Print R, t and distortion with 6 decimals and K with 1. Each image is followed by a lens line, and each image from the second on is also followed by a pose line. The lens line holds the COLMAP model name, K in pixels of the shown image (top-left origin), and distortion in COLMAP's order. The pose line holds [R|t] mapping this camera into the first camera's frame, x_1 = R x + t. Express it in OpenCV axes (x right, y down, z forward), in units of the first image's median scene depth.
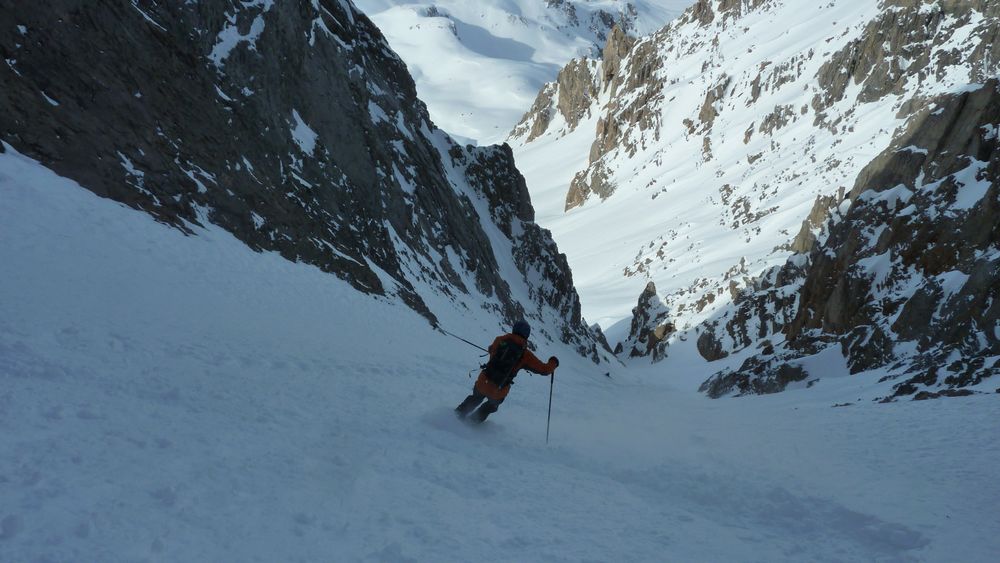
lens RADIAL K [[705.1, 0, 498.8], [0, 705.1, 281.9], [0, 0, 1]] dist [-0.021722, -0.002473]
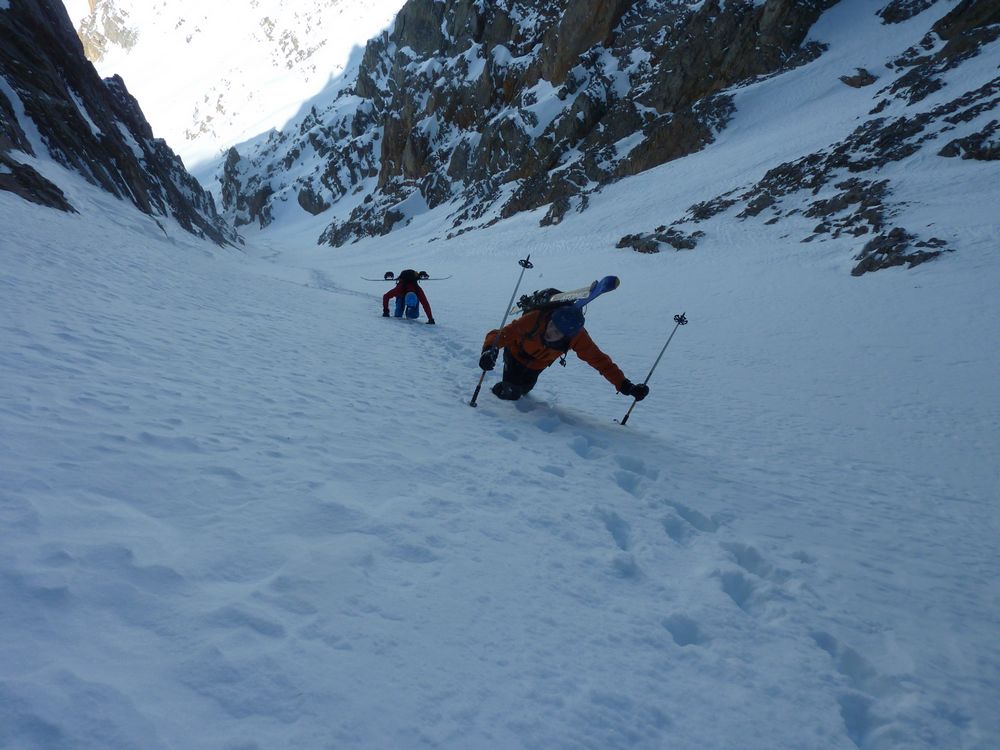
lens RADIAL K [[771.6, 0, 500.2], [0, 771.6, 372.3], [0, 0, 1]] dist [-0.029488, -0.000563]
pose [[0.820755, -0.339852, 0.459198, -0.054358], [0.175157, 0.914794, 0.363967, -0.026228], [-0.543766, -0.218296, 0.810349, -0.107095]]
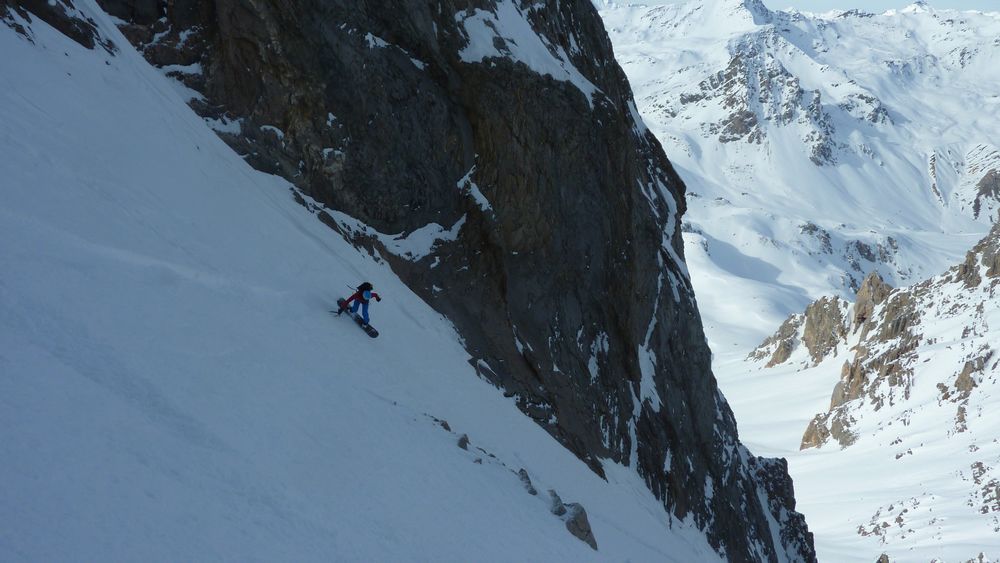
lens RADIAL K [[705.1, 0, 503.0], [0, 705.1, 277.9], [0, 0, 1]] dist [-0.021722, -0.002473]
pose [[0.939799, 0.131788, -0.315294, -0.035608], [-0.209878, 0.950724, -0.228199, -0.024862], [0.269684, 0.280634, 0.921149, -0.177557]]
